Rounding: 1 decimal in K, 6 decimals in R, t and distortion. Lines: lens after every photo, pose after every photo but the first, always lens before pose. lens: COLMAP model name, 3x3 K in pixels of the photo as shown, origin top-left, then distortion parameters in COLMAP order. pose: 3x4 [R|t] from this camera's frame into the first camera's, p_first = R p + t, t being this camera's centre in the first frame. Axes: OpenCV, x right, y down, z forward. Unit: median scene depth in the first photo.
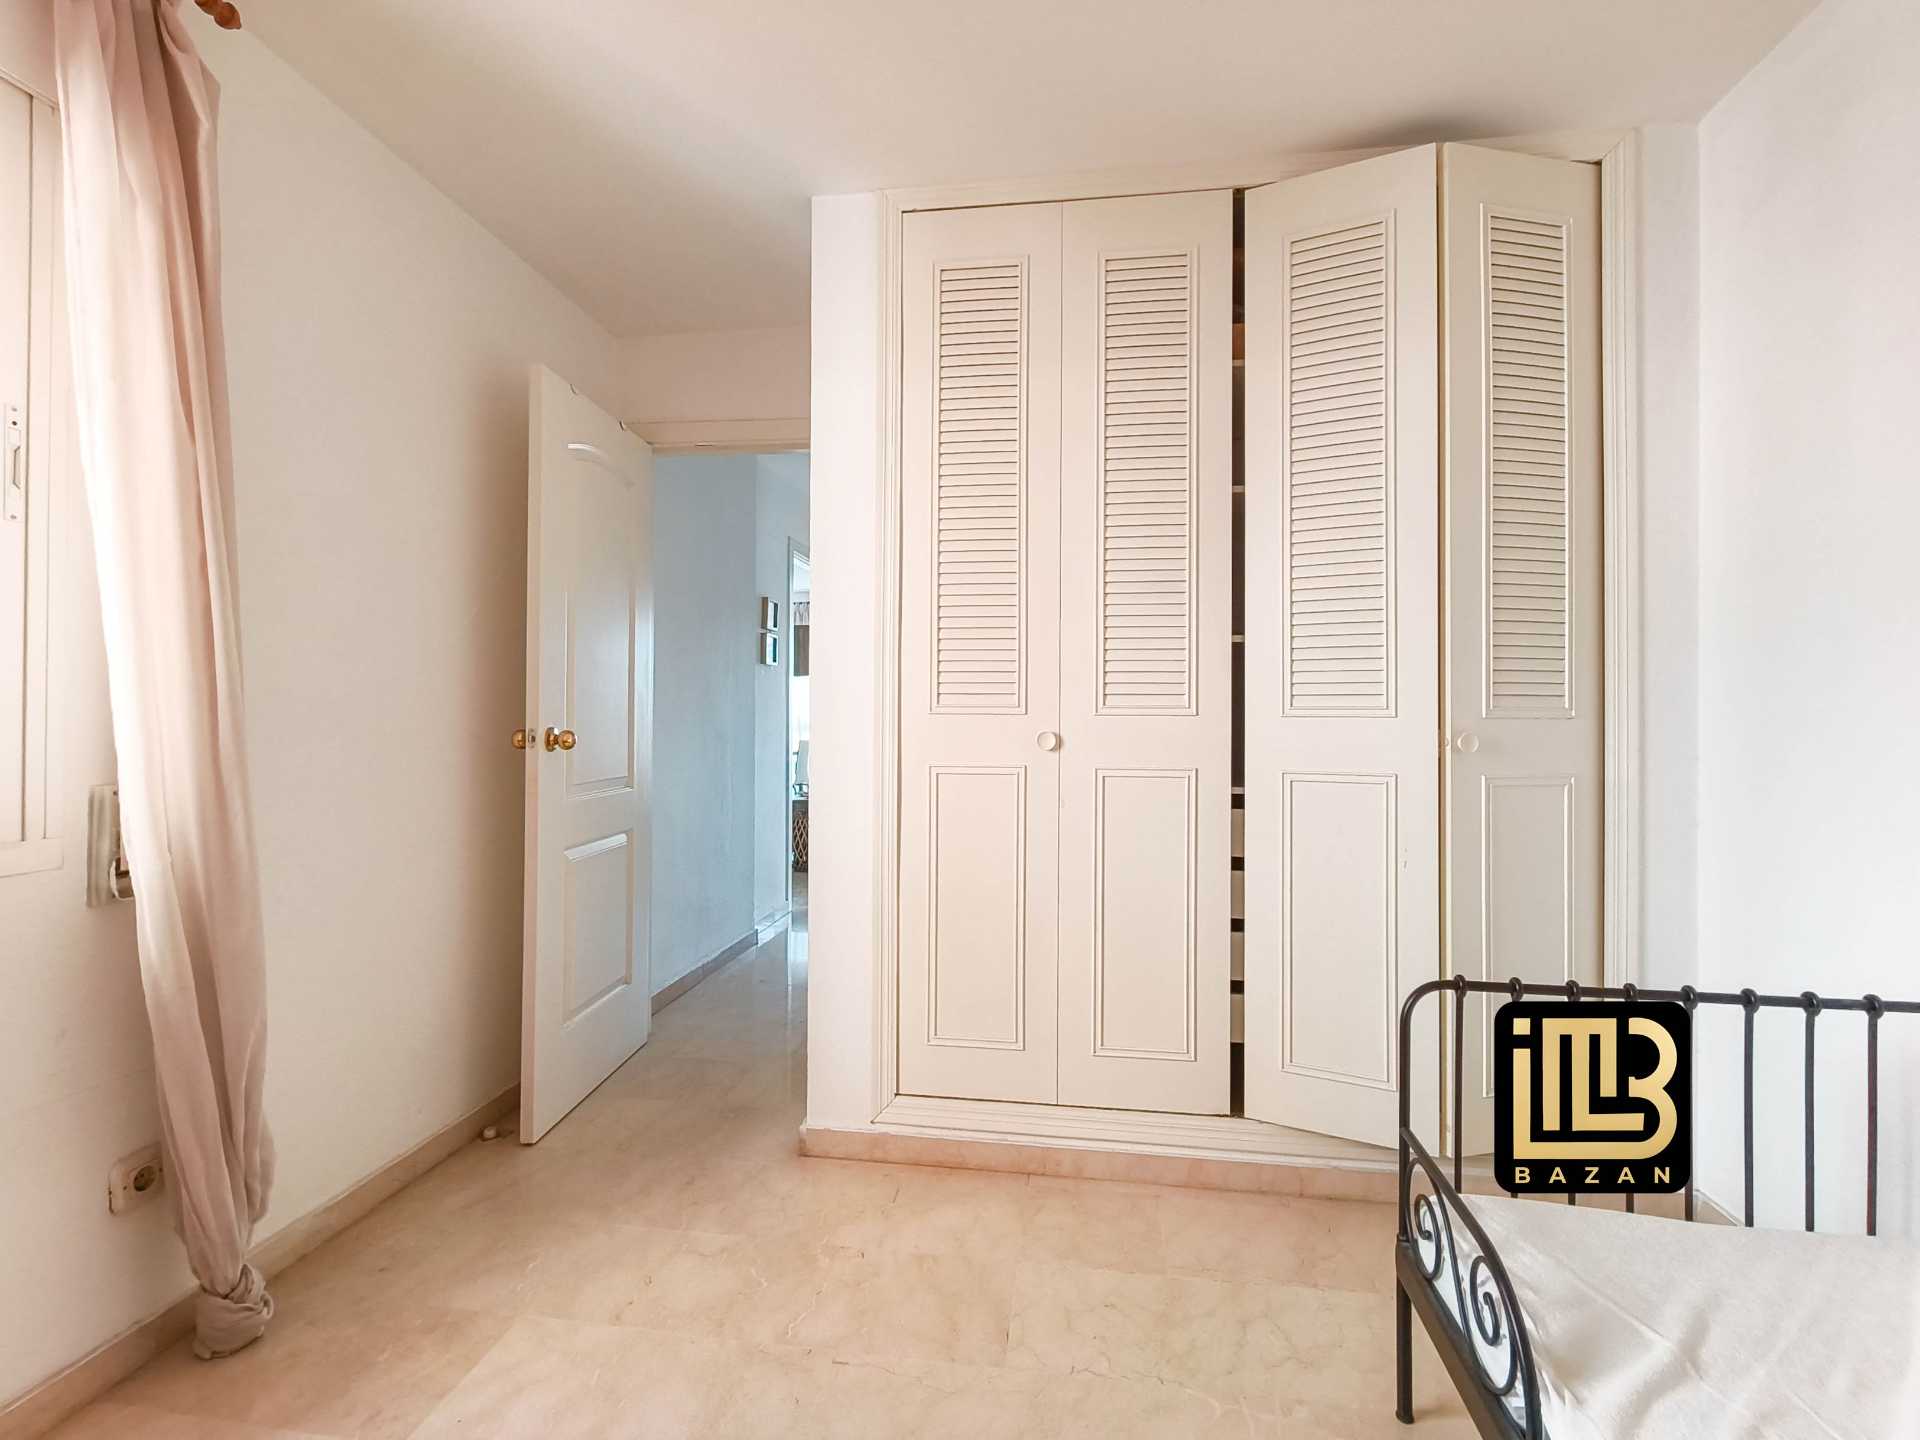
lens RADIAL K [[882.5, 0, 955.8], [0, 882.5, 709.7], [0, 0, 1]] dist [-0.000543, -0.000521]
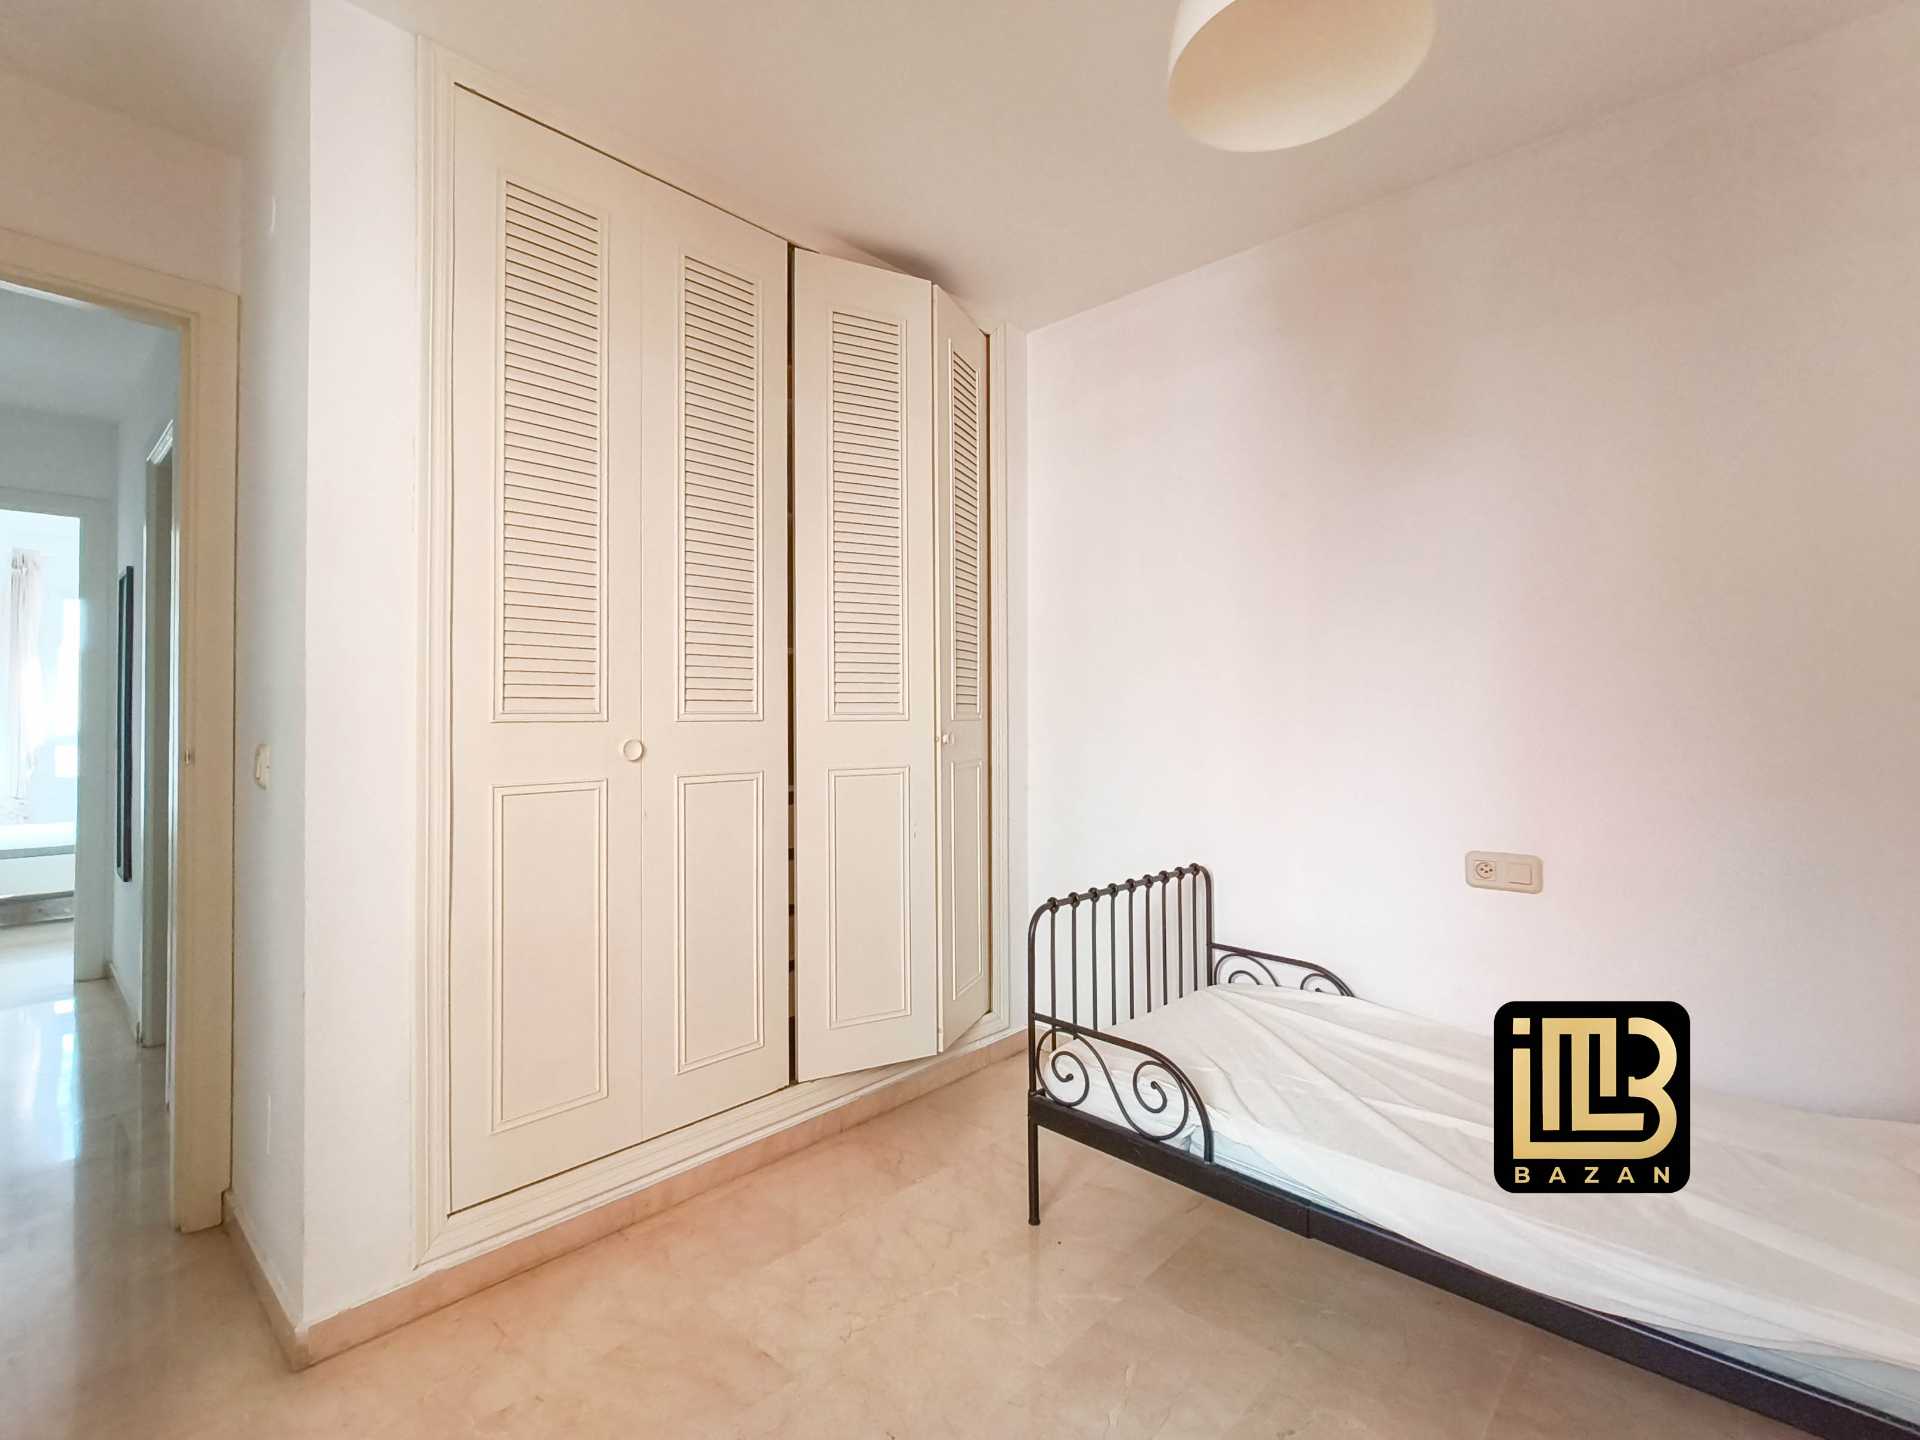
lens RADIAL K [[891.9, 0, 953.4], [0, 891.9, 711.4], [0, 0, 1]] dist [-0.004690, -0.000784]
pose [[0.570528, -0.004251, 0.821267, -0.478155], [0.006973, 0.999976, 0.000332, -0.003461], [-0.821249, 0.005537, 0.570543, 0.199490]]
